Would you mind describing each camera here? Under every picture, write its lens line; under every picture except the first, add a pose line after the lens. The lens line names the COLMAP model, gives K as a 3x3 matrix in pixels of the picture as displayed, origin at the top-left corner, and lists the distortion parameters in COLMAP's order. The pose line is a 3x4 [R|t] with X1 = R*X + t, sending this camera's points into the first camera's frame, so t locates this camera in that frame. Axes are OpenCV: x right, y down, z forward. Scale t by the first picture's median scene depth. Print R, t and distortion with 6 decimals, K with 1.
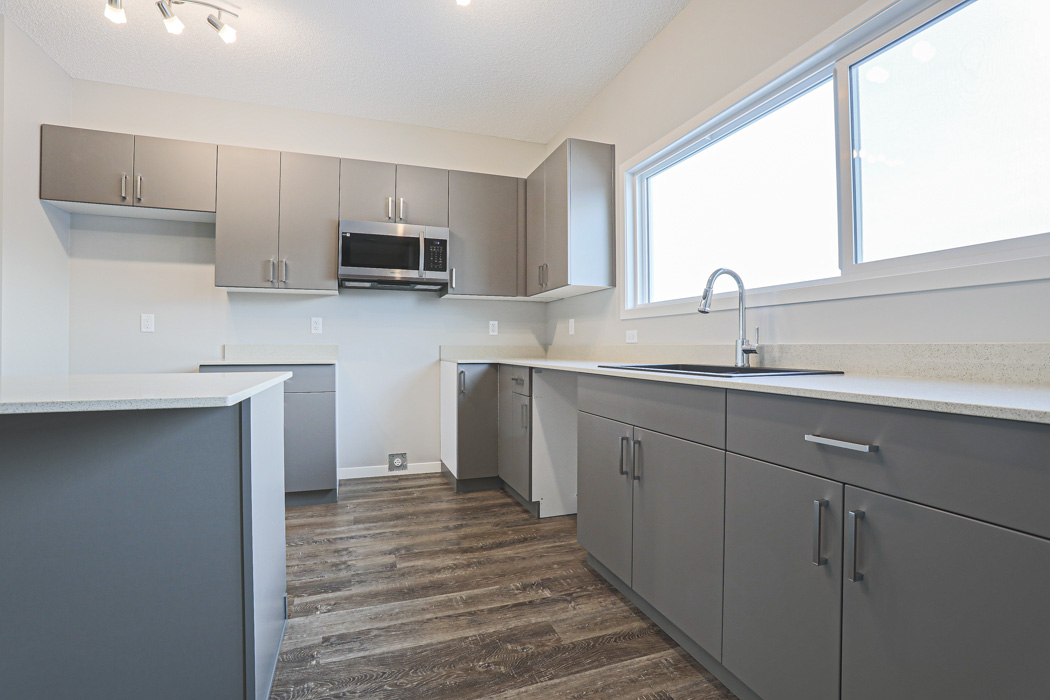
lens RADIAL K [[479.3, 0, 518.3], [0, 479.3, 344.0], [0, 0, 1]] dist [-0.086145, 0.041138]
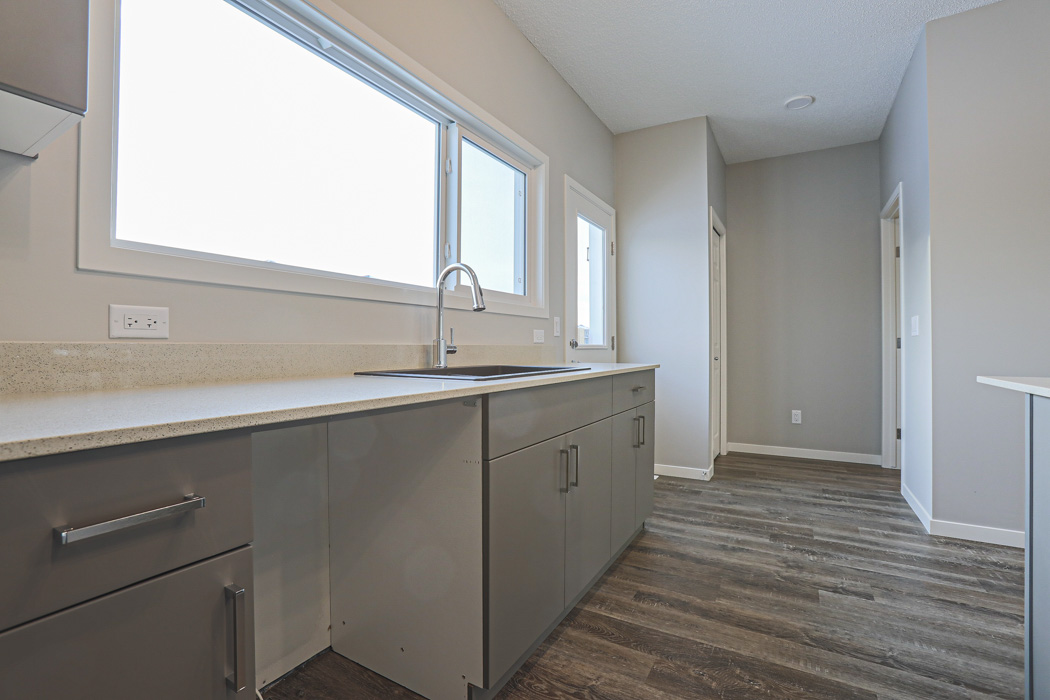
lens RADIAL K [[477.9, 0, 518.9], [0, 477.9, 344.9], [0, 0, 1]] dist [-0.064125, 0.024385]
pose [[-0.642254, 0.001377, 0.766491, -0.268967], [-0.004822, 0.999971, -0.005837, 0.004608], [-0.766477, -0.007445, -0.642229, 1.092983]]
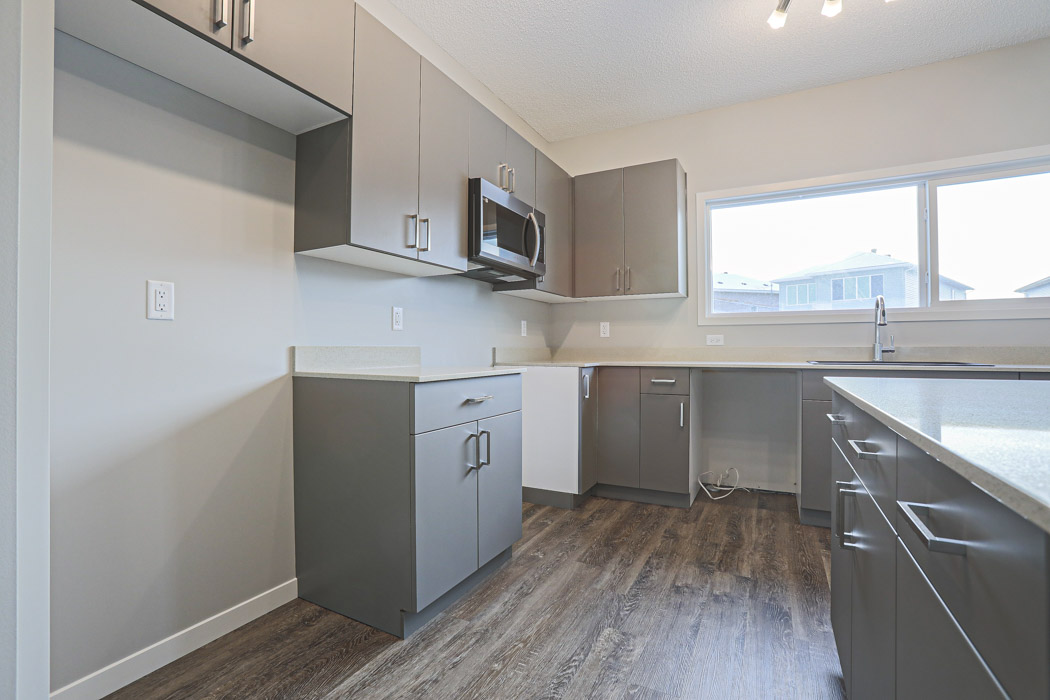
lens RADIAL K [[479.3, 0, 518.3], [0, 479.3, 344.0], [0, 0, 1]] dist [-0.086145, 0.041138]
pose [[0.740859, 0.003874, 0.671650, -1.005907], [-0.001642, 0.999991, -0.003956, 0.000275], [-0.671659, 0.001828, 0.740858, 0.491432]]
